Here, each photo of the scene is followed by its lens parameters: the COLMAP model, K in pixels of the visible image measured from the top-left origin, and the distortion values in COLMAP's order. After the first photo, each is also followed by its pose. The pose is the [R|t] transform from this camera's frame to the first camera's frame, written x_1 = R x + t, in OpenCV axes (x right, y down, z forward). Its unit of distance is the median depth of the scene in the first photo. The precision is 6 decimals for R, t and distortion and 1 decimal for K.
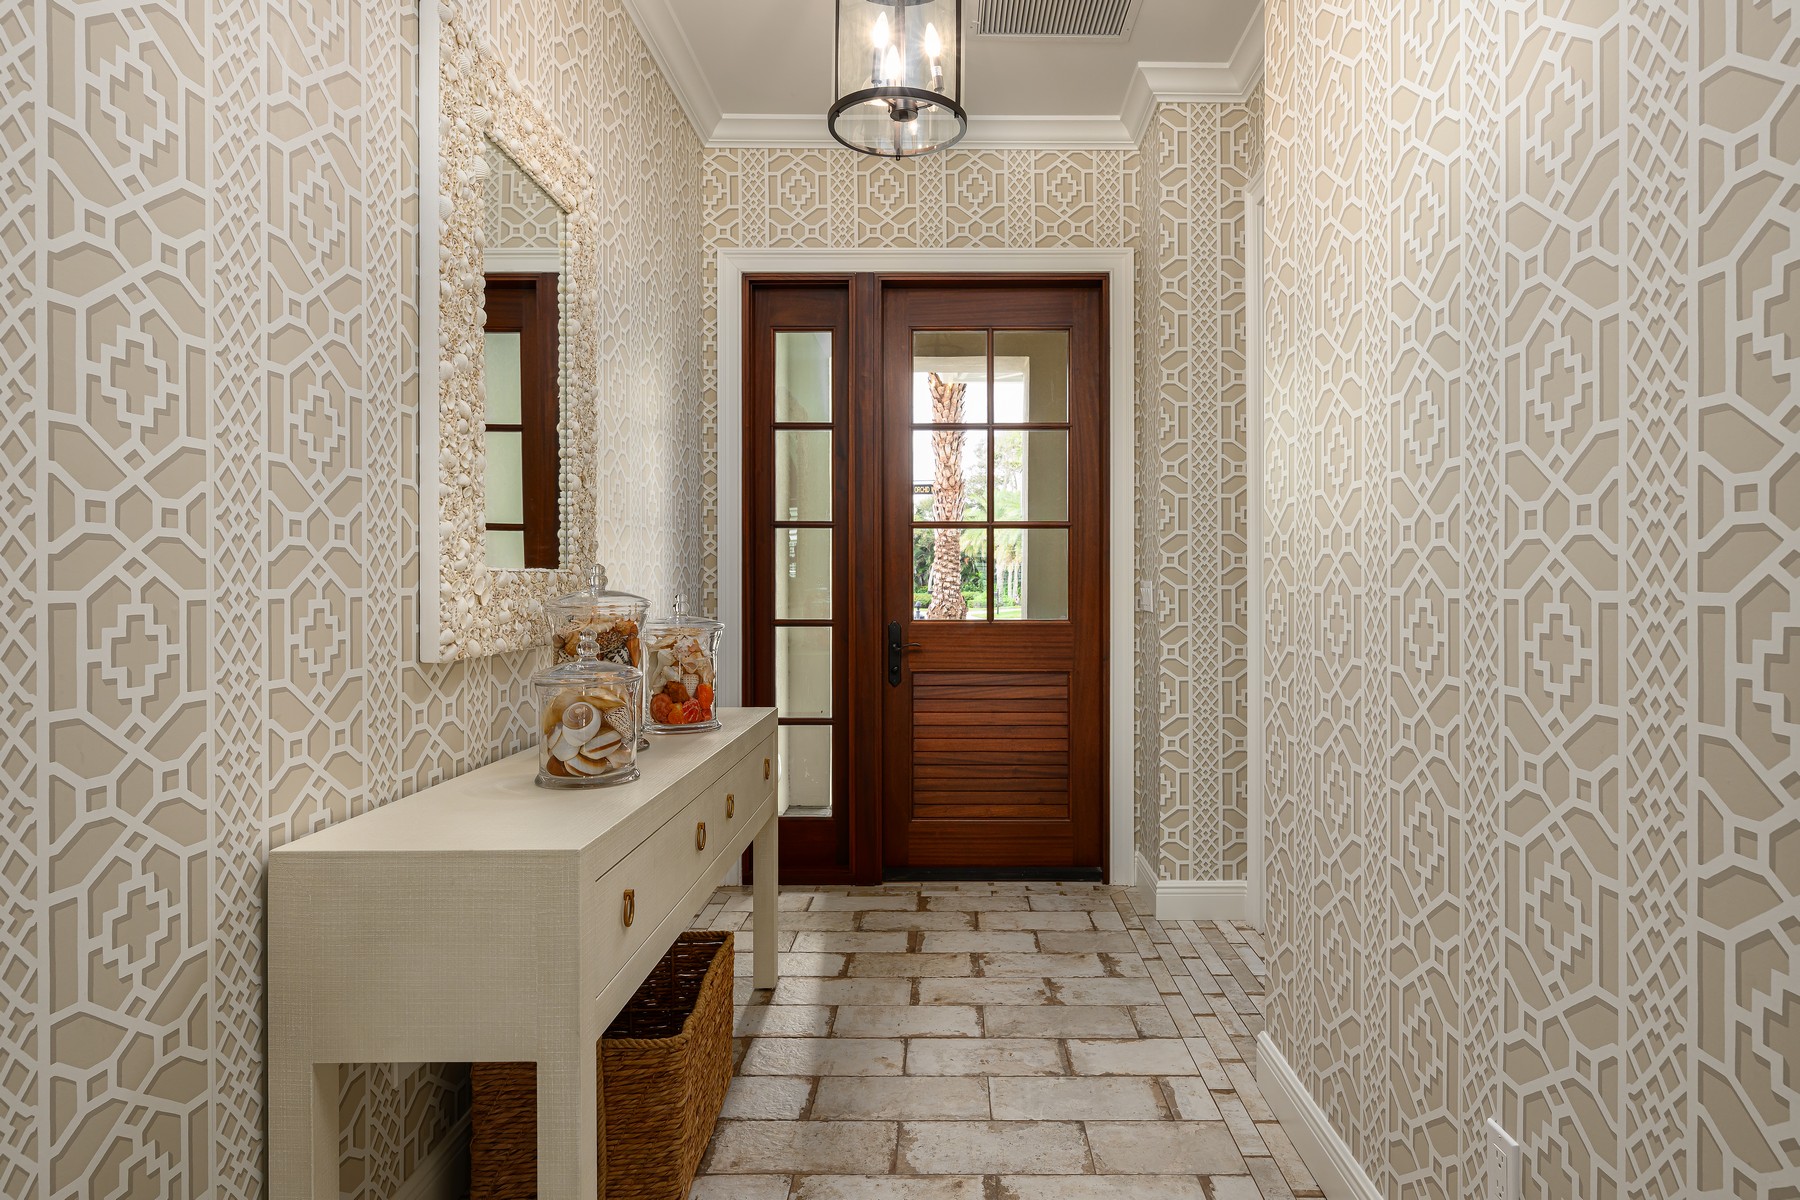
lens RADIAL K [[959.8, 0, 900.0], [0, 959.8, 600.0], [0, 0, 1]] dist [-0.001427, 0.000493]
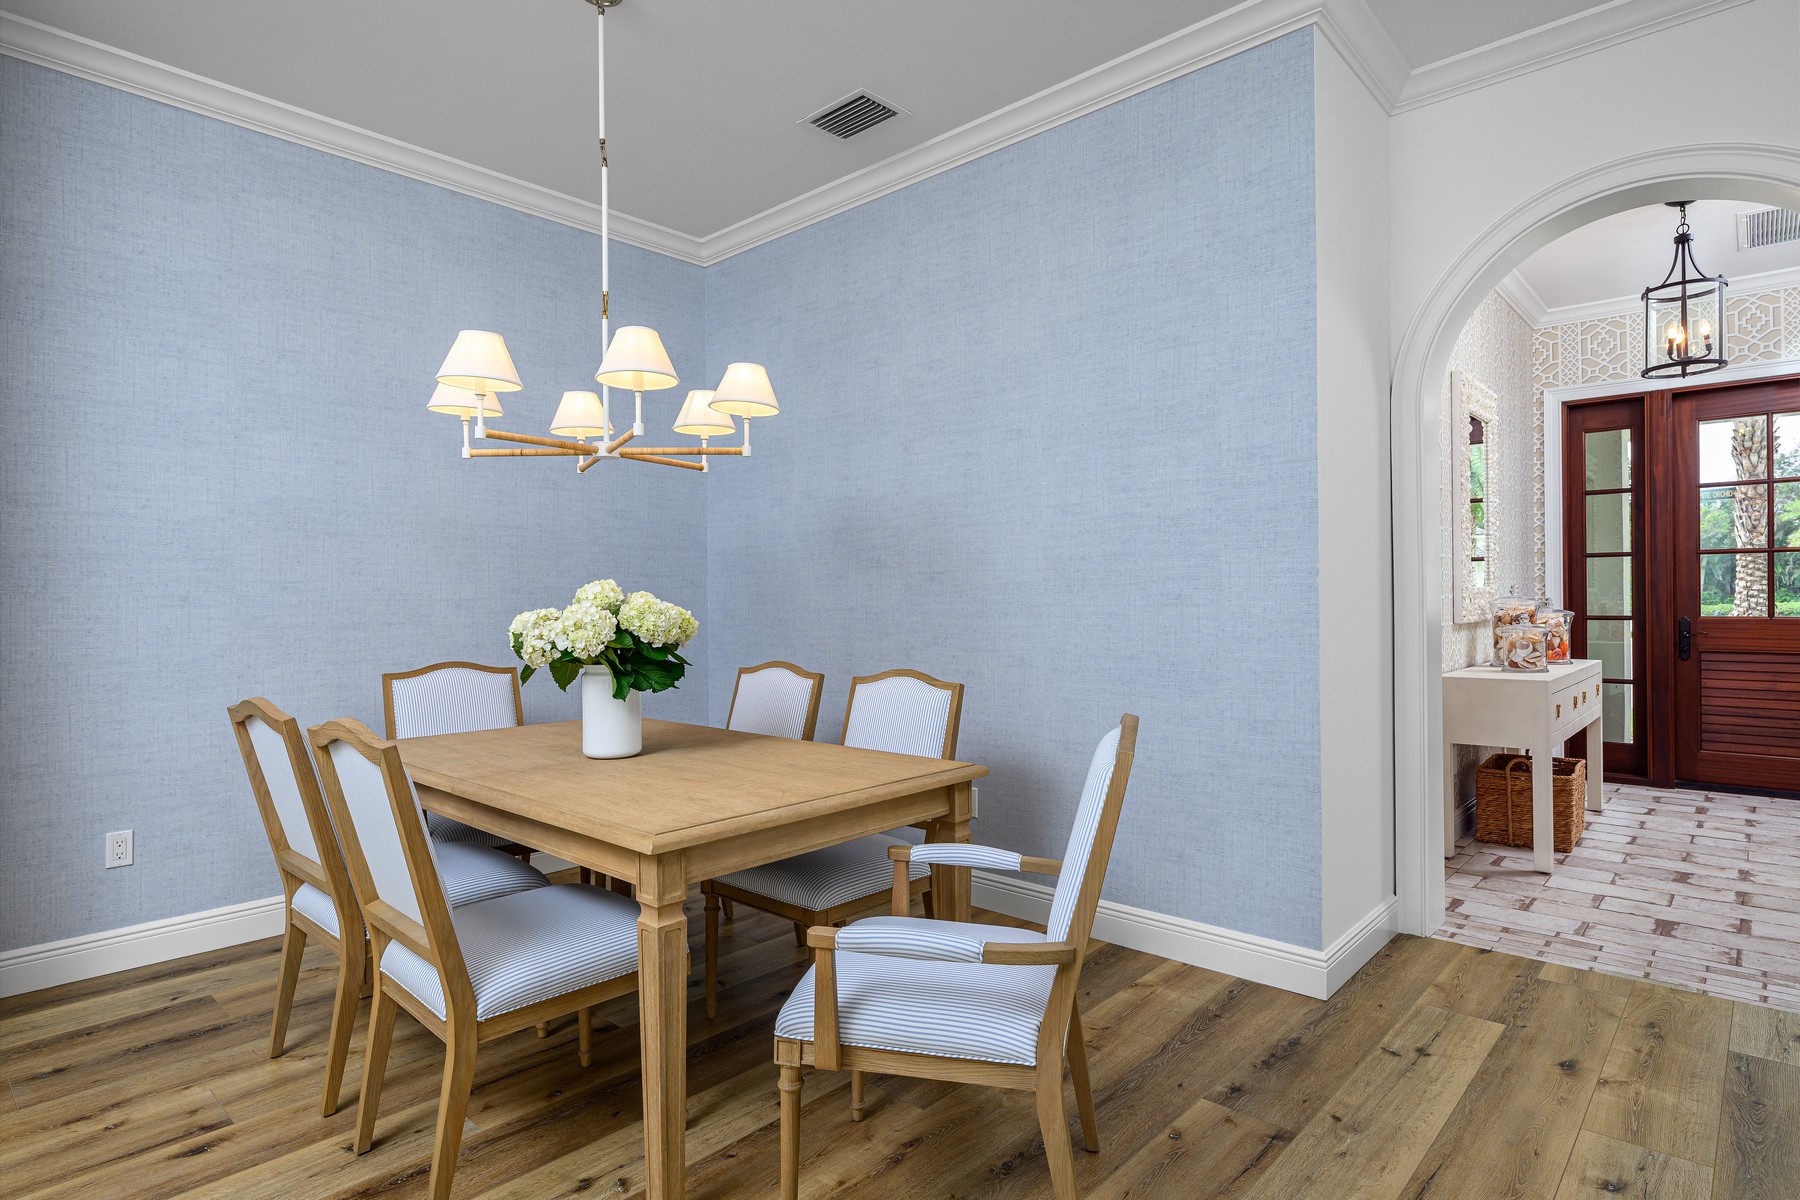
lens RADIAL K [[959.8, 0, 900.0], [0, 959.8, 600.0], [0, 0, 1]] dist [-0.001427, 0.000493]
pose [[0.769275, -0.005588, -0.638893, 0.009315], [-0.002899, 0.999921, -0.012237, 0.017764], [0.638911, 0.011266, 0.769198, -0.961239]]
